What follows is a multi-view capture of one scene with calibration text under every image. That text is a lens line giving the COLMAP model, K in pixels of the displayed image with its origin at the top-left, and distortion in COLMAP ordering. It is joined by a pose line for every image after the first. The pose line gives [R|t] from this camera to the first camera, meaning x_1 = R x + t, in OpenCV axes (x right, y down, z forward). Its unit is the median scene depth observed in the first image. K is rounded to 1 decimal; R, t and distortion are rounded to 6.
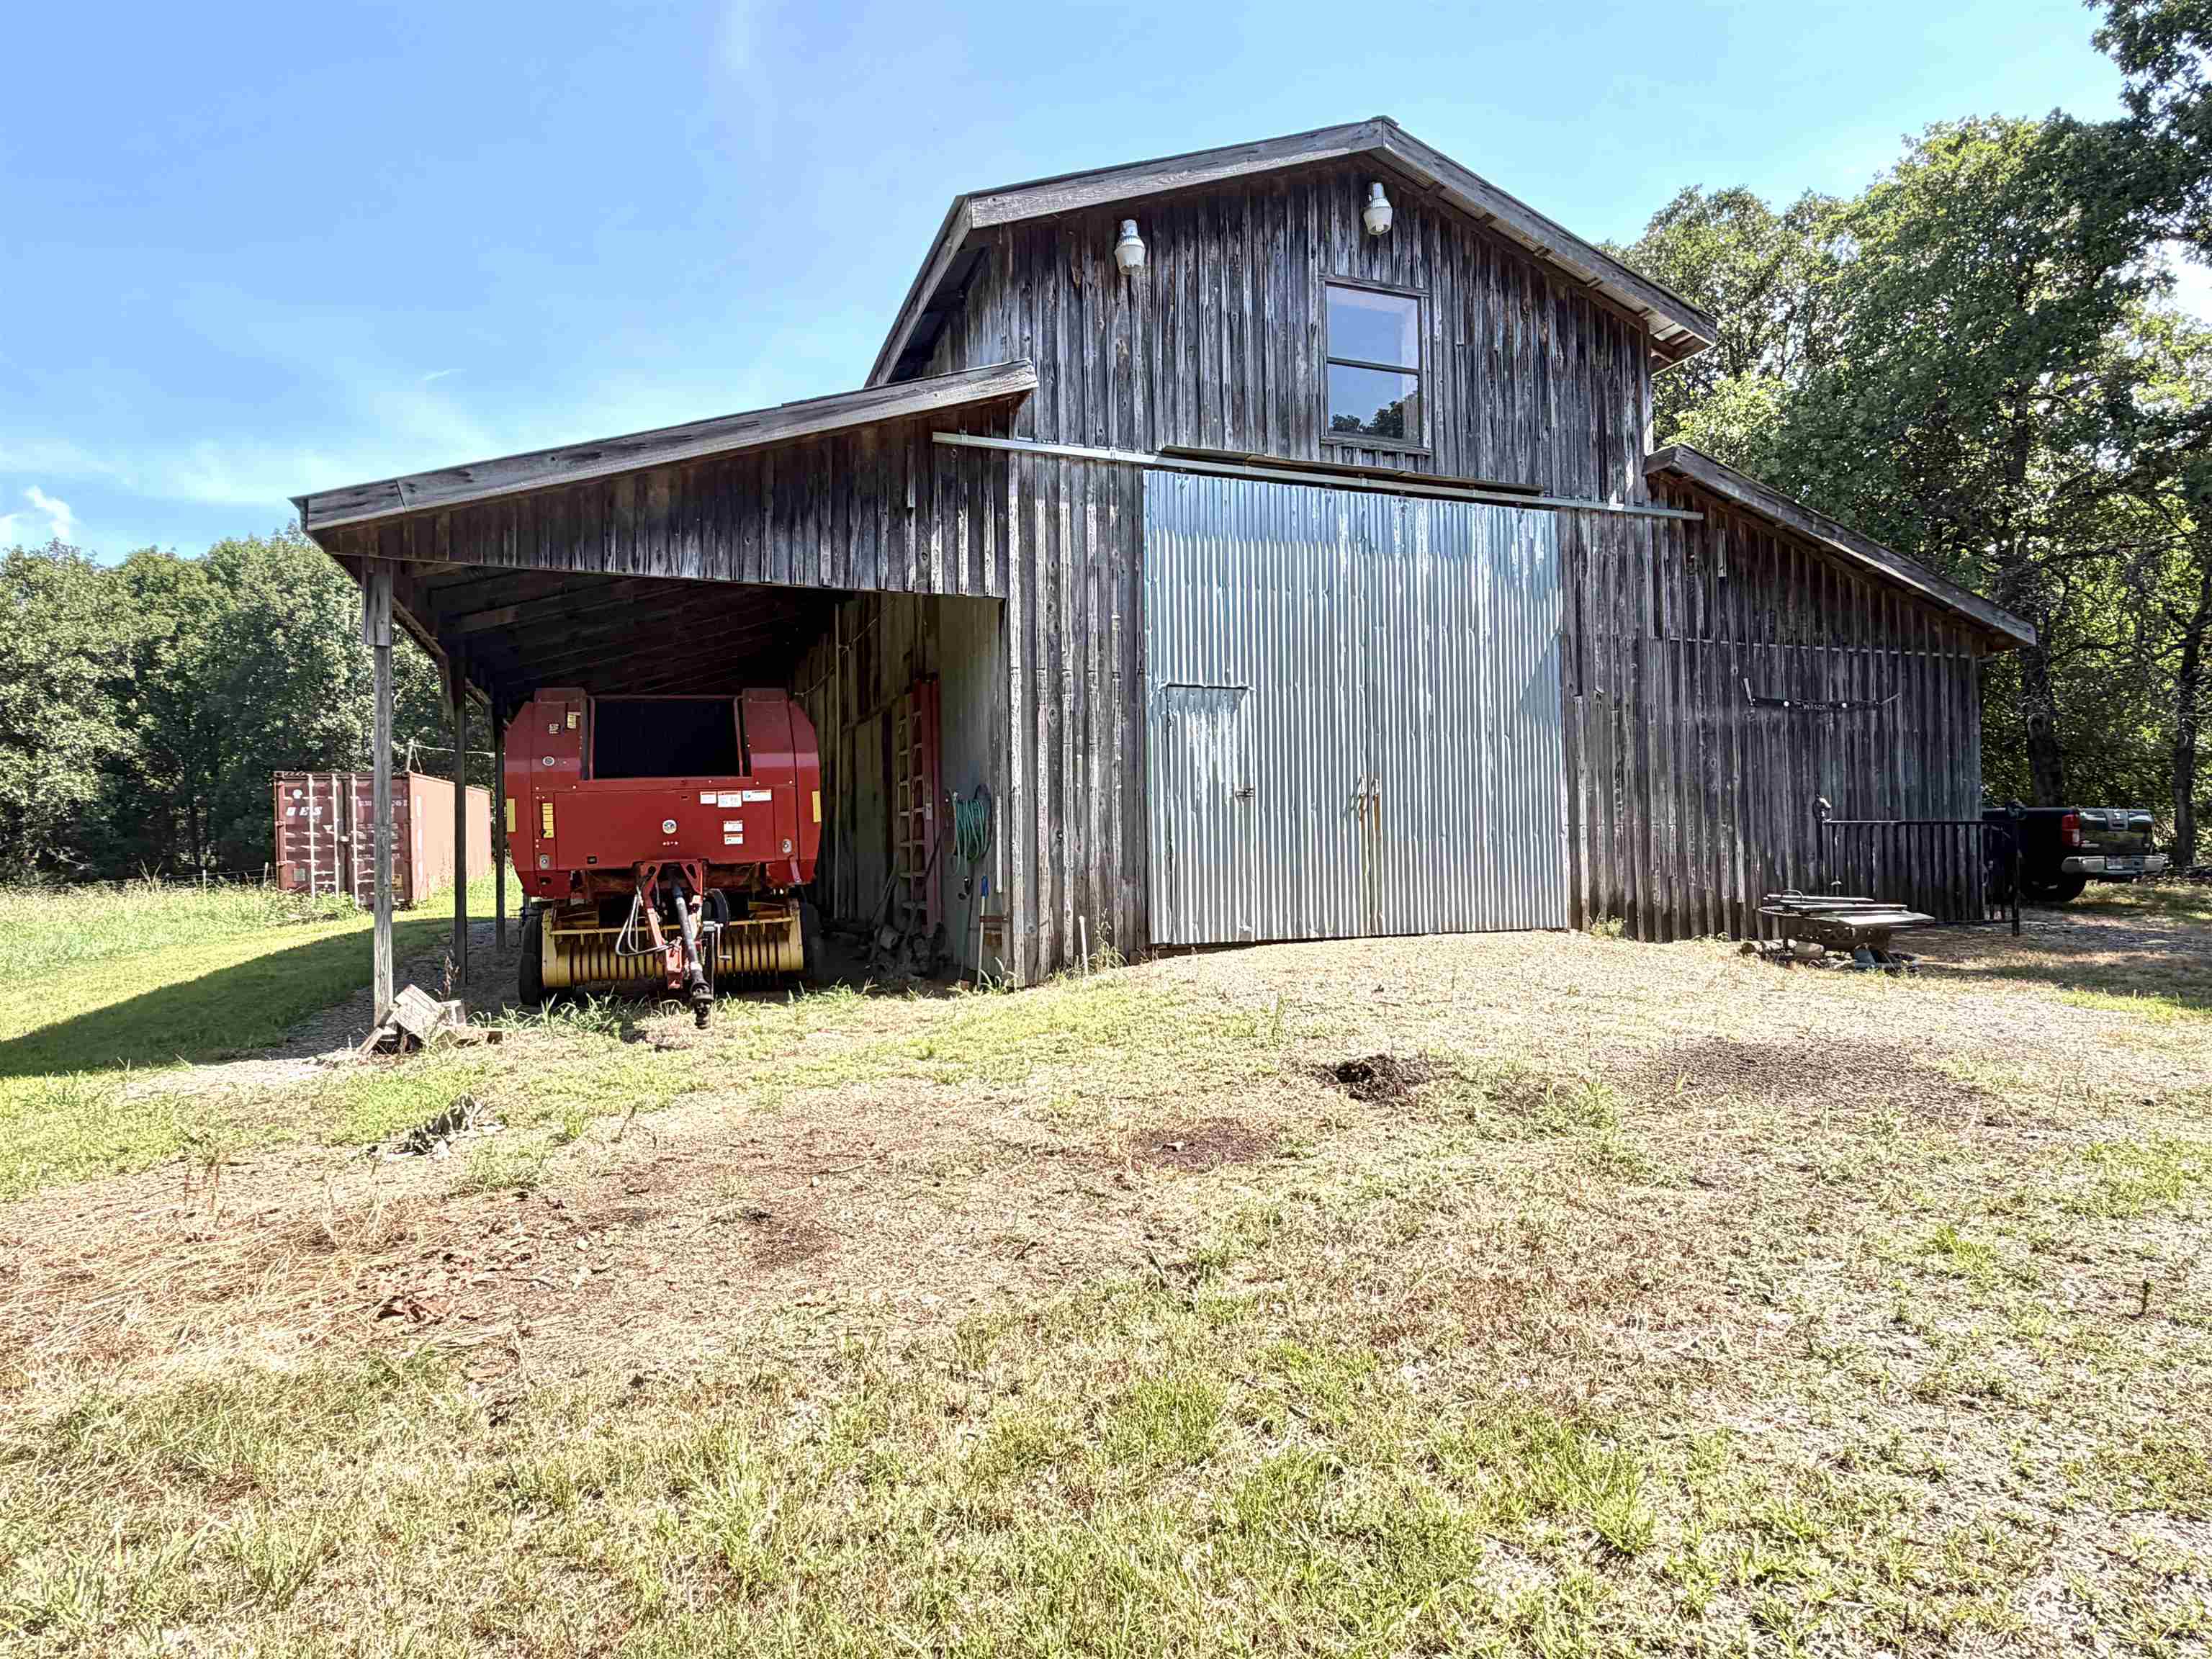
lens RADIAL K [[1260.9, 0, 1106.0], [0, 1260.9, 829.5], [0, 0, 1]] dist [0.001605, -0.000497]
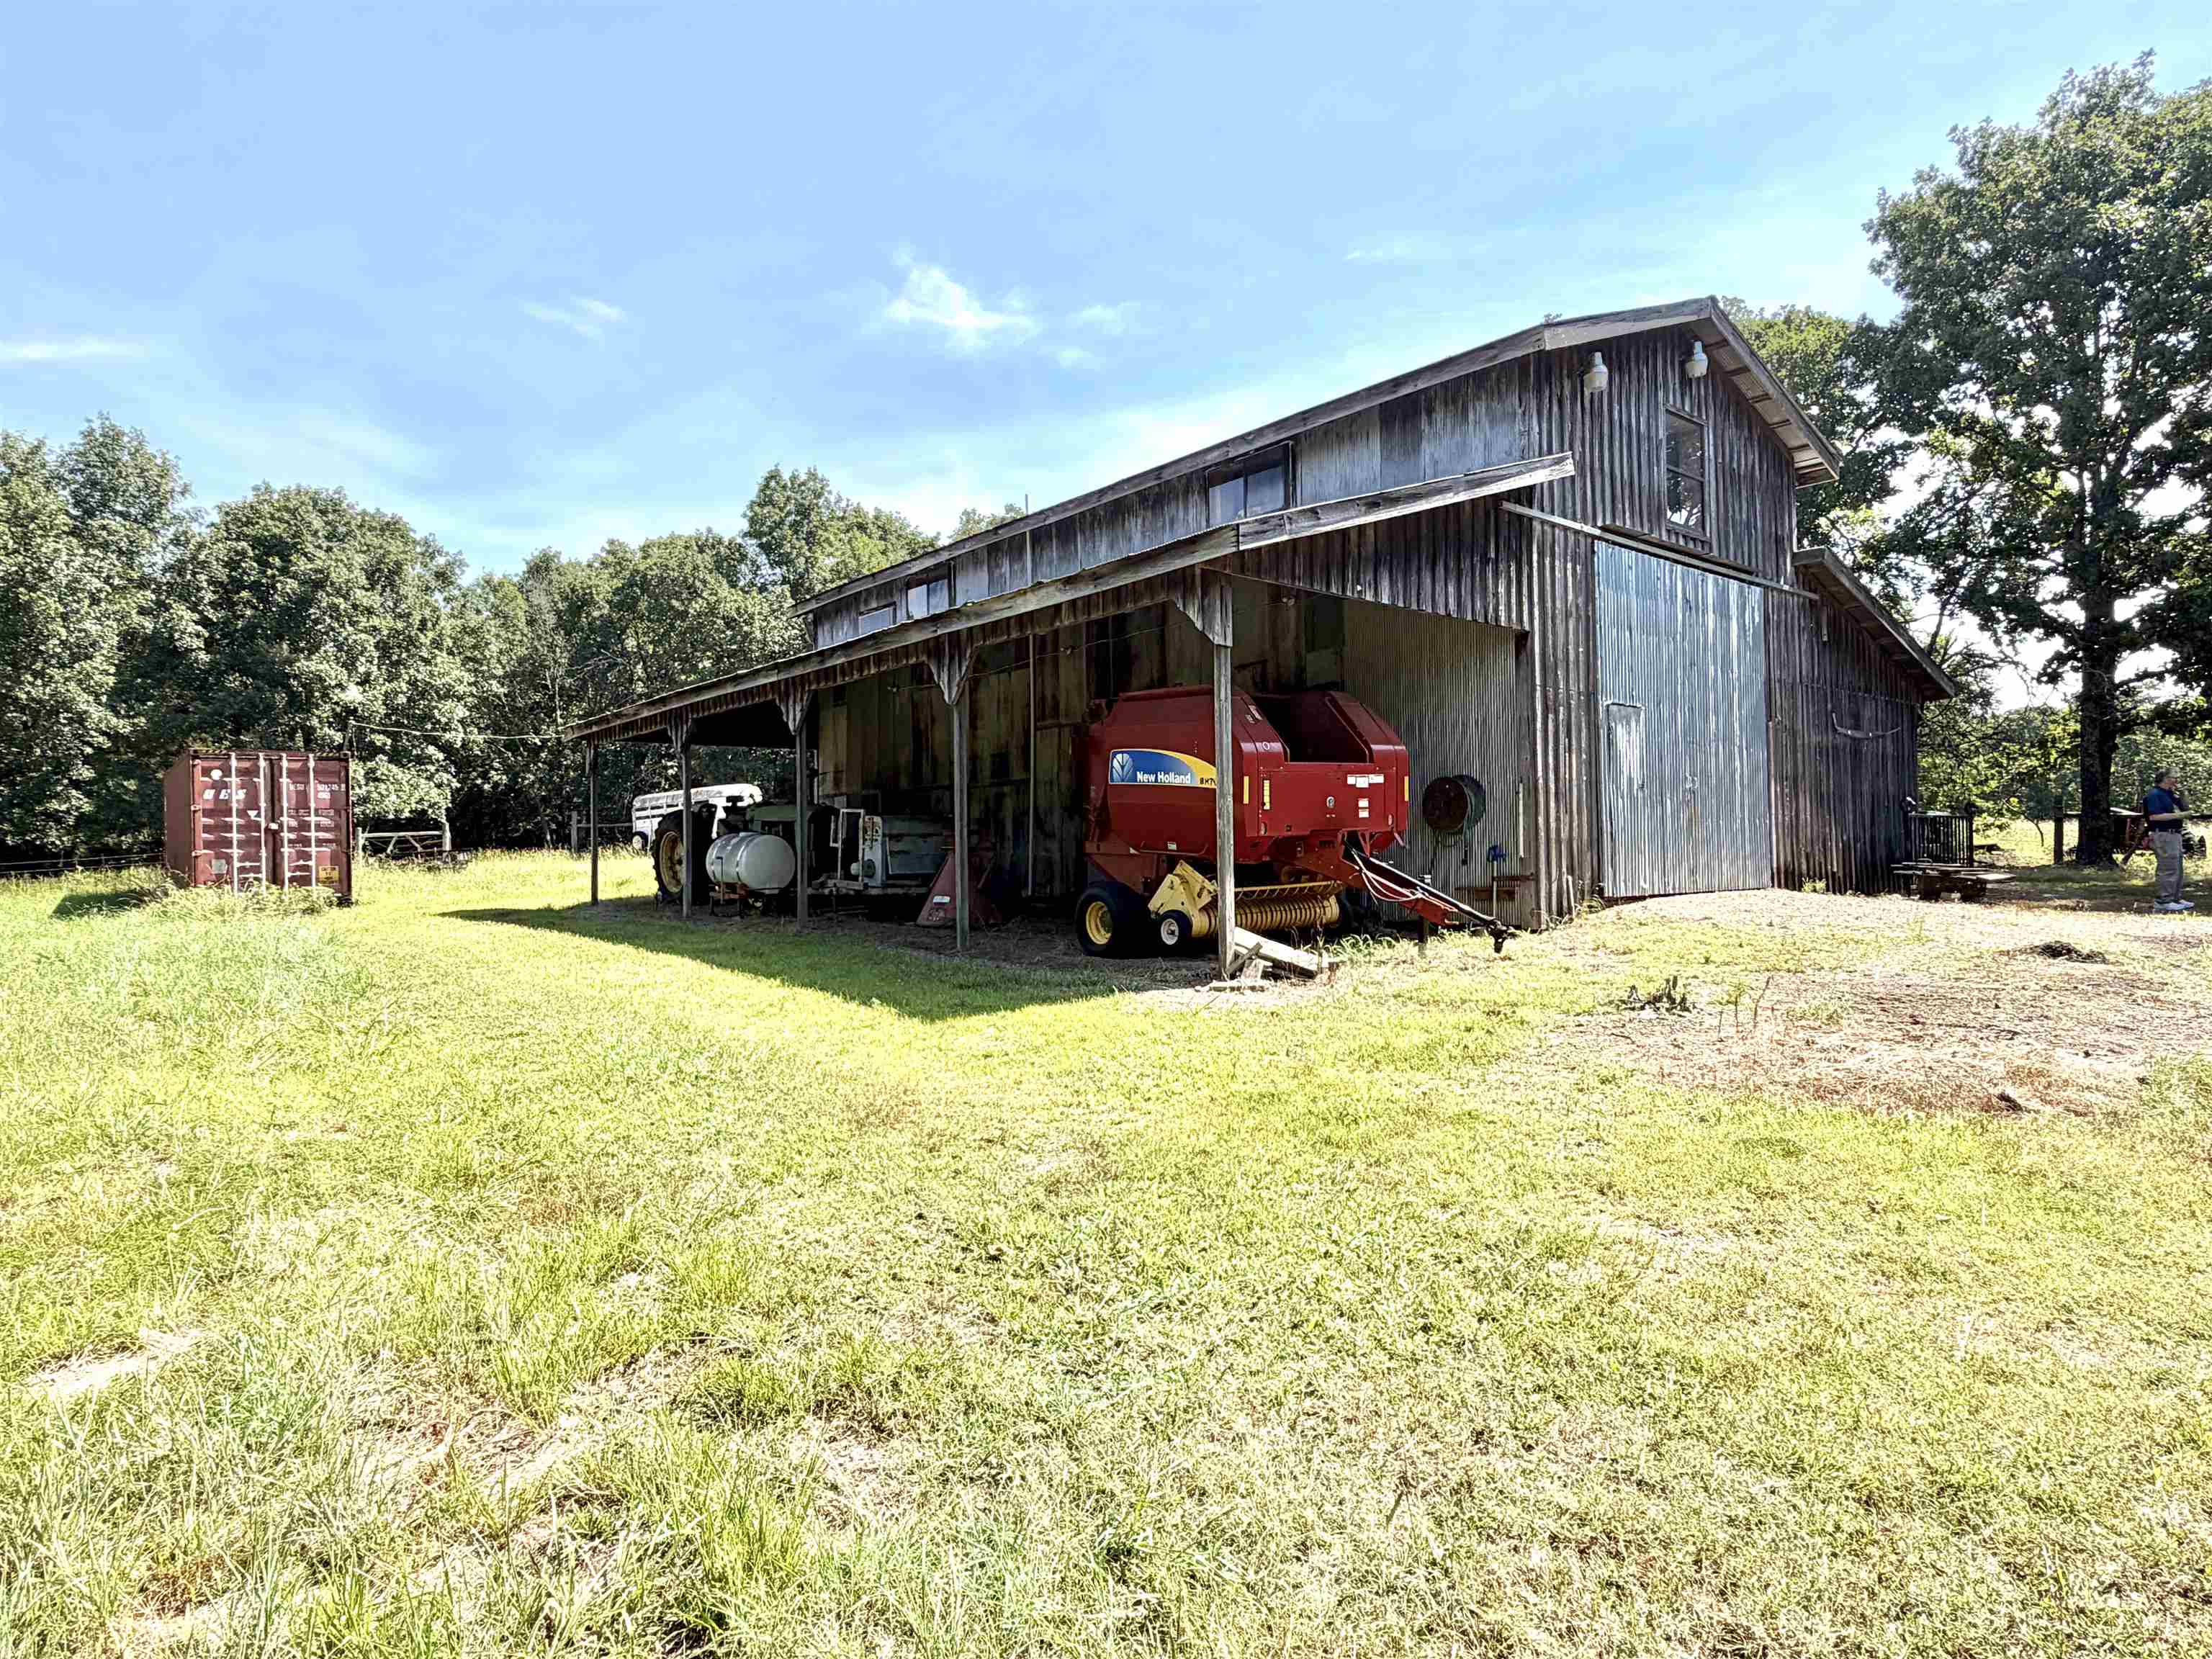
lens RADIAL K [[1260.9, 0, 1106.0], [0, 1260.9, 829.5], [0, 0, 1]] dist [0.001605, -0.000497]
pose [[0.945086, 0.008749, 0.326706, -0.832043], [-0.006625, 0.999949, -0.007614, 0.030757], [-0.326756, 0.005031, 0.945095, -0.078589]]
